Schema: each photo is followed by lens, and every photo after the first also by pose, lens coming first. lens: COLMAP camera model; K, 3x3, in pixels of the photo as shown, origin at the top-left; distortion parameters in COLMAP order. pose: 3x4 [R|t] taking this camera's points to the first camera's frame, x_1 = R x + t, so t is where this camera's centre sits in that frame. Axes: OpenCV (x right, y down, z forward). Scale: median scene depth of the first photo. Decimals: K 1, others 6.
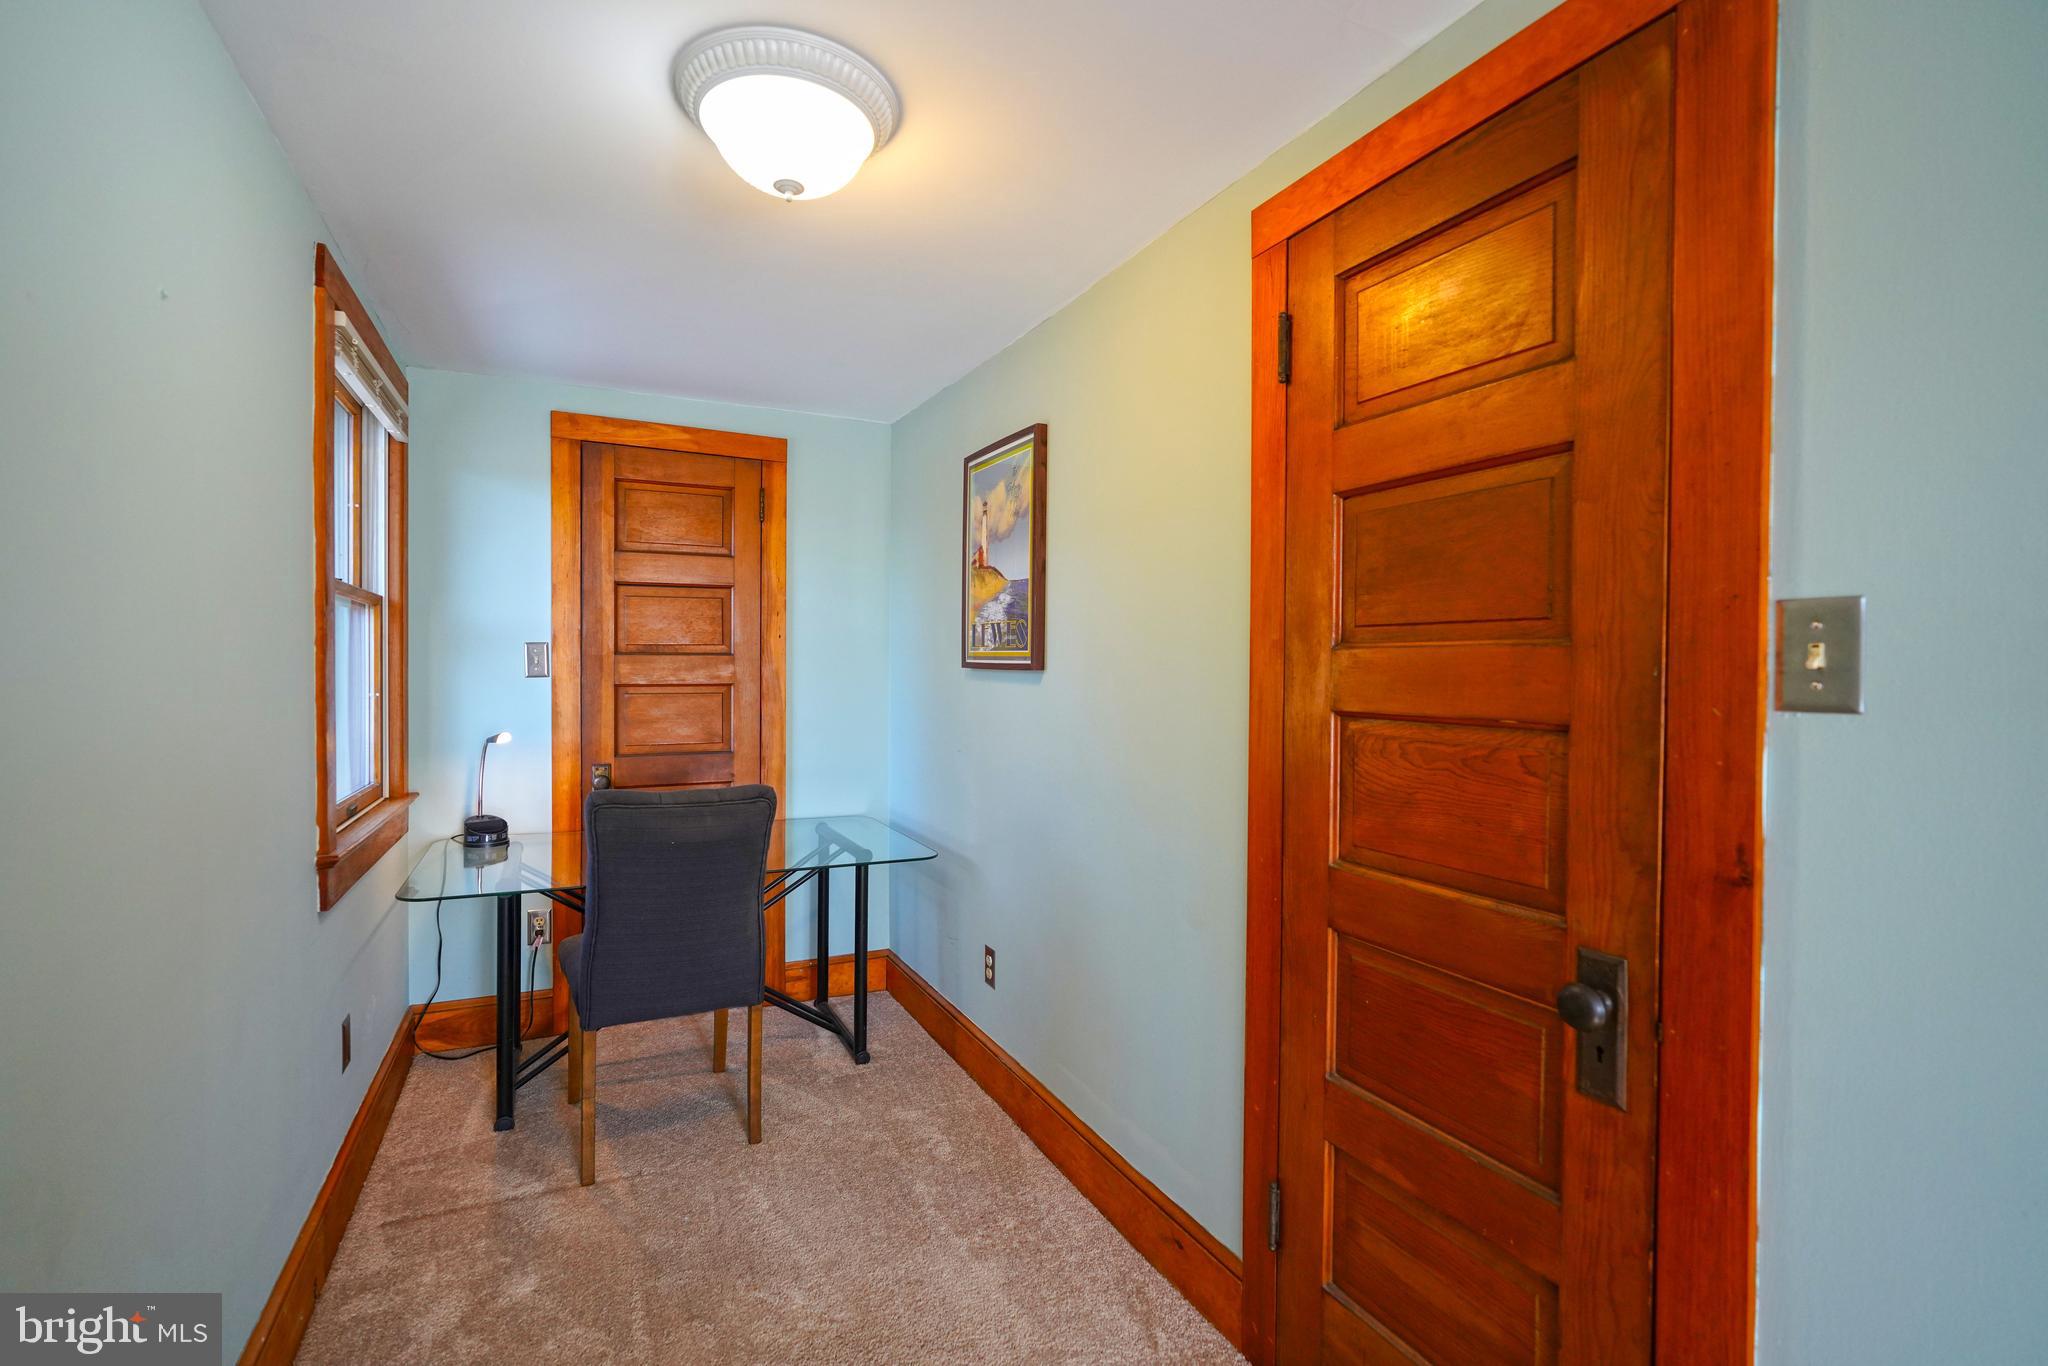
lens RADIAL K [[917.6, 0, 1022.5], [0, 917.6, 679.3], [0, 0, 1]] dist [-0.014602, 0.006425]
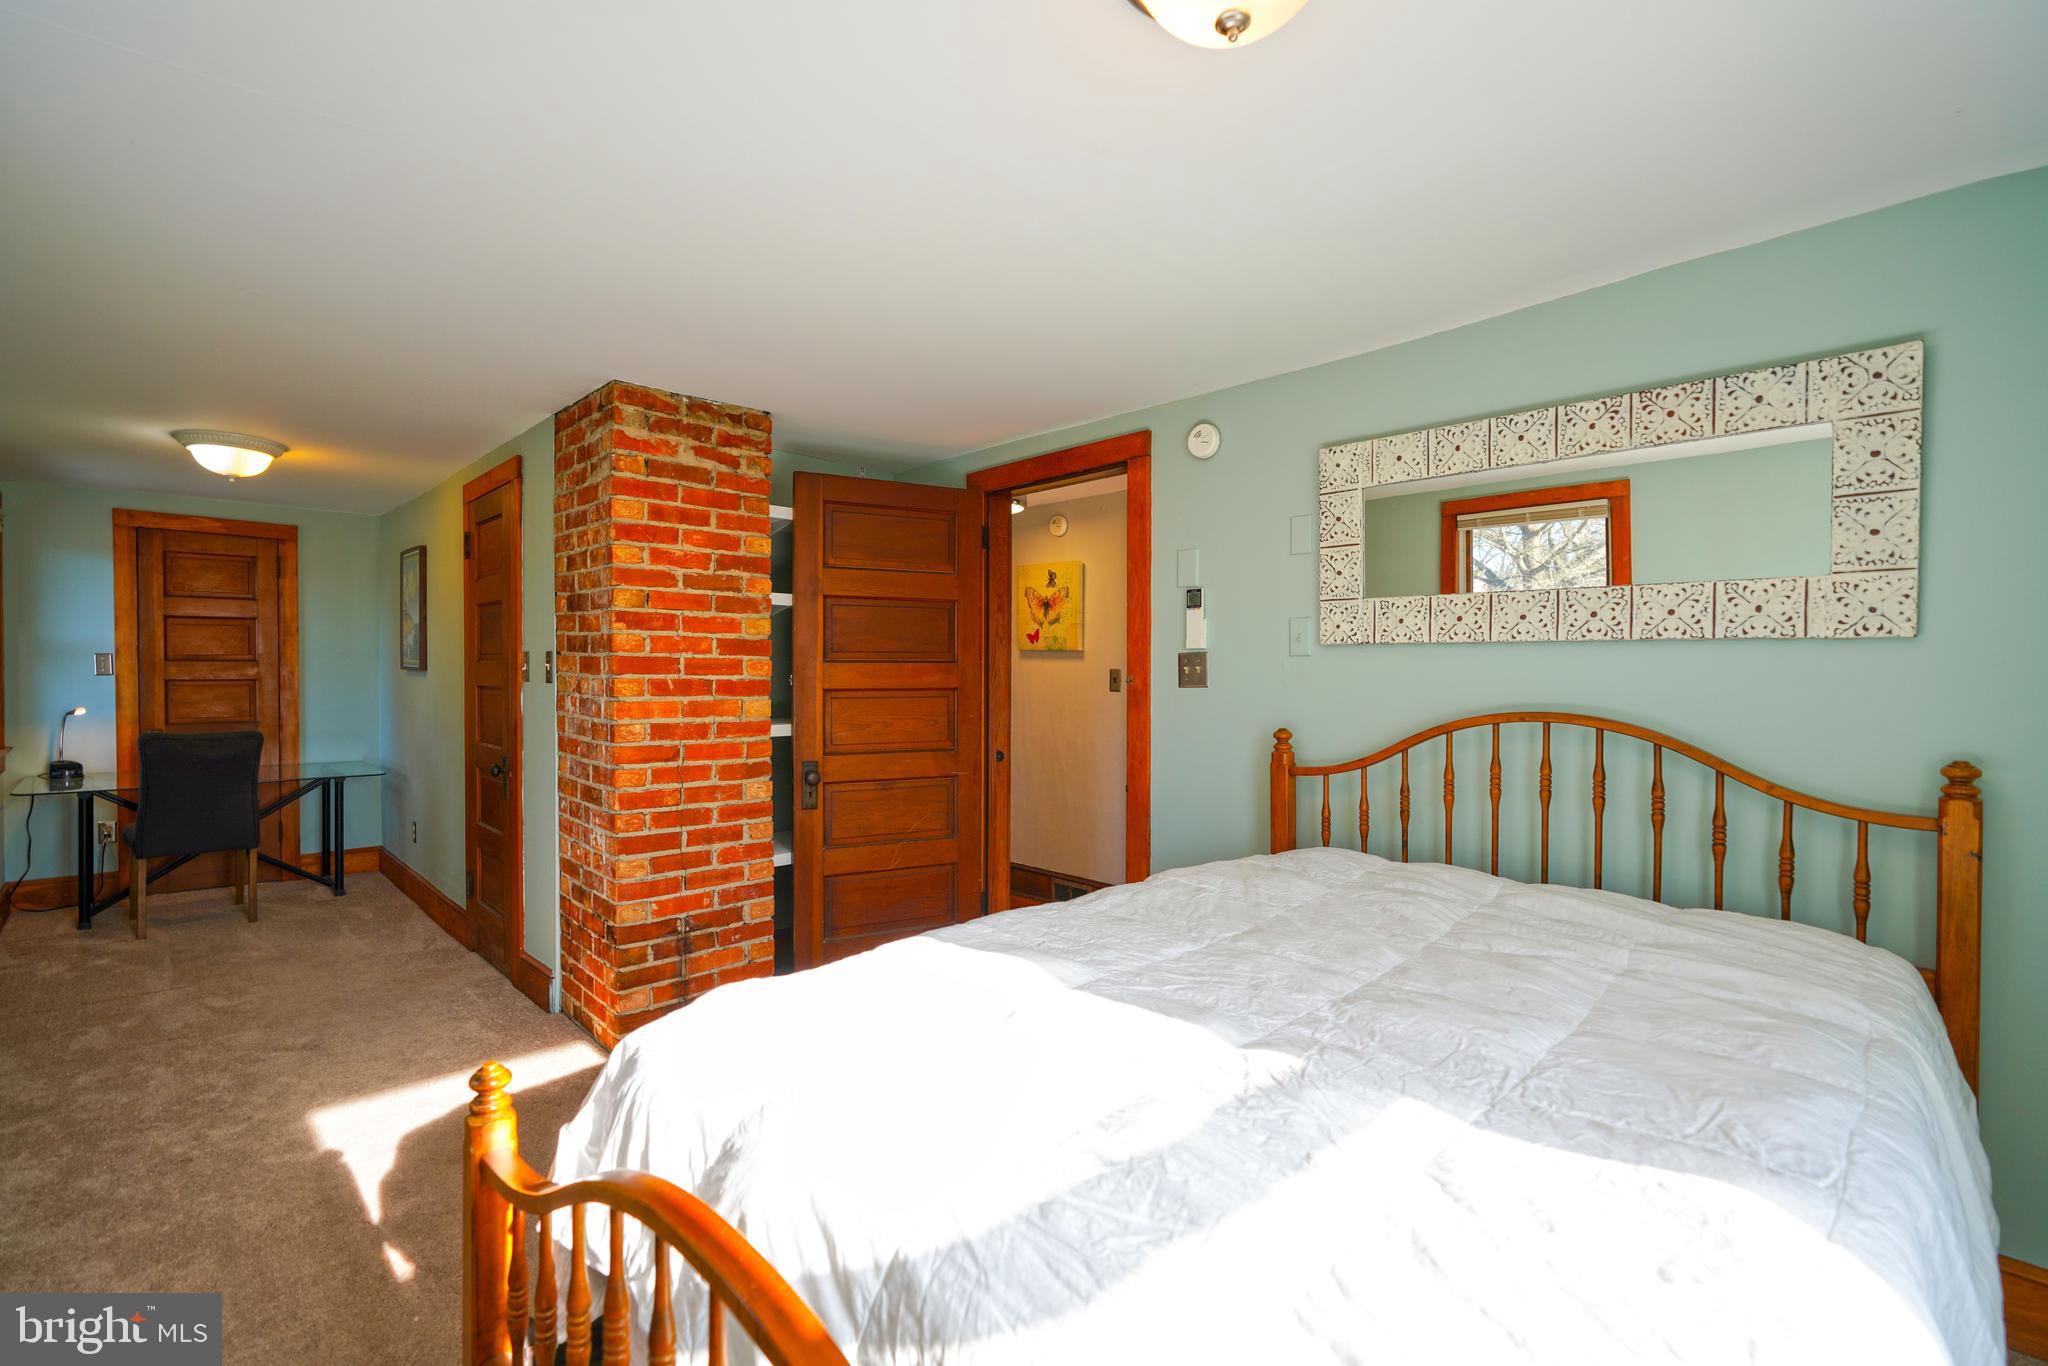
lens RADIAL K [[917.6, 0, 1022.0], [0, 917.6, 688.2], [0, 0, 1]] dist [-0.014602, 0.006425]
pose [[0.953459, -0.006068, 0.301462, 0.505137], [0.003226, 0.999946, 0.009925, 0.009588], [-0.301506, -0.008491, 0.953426, -0.973217]]
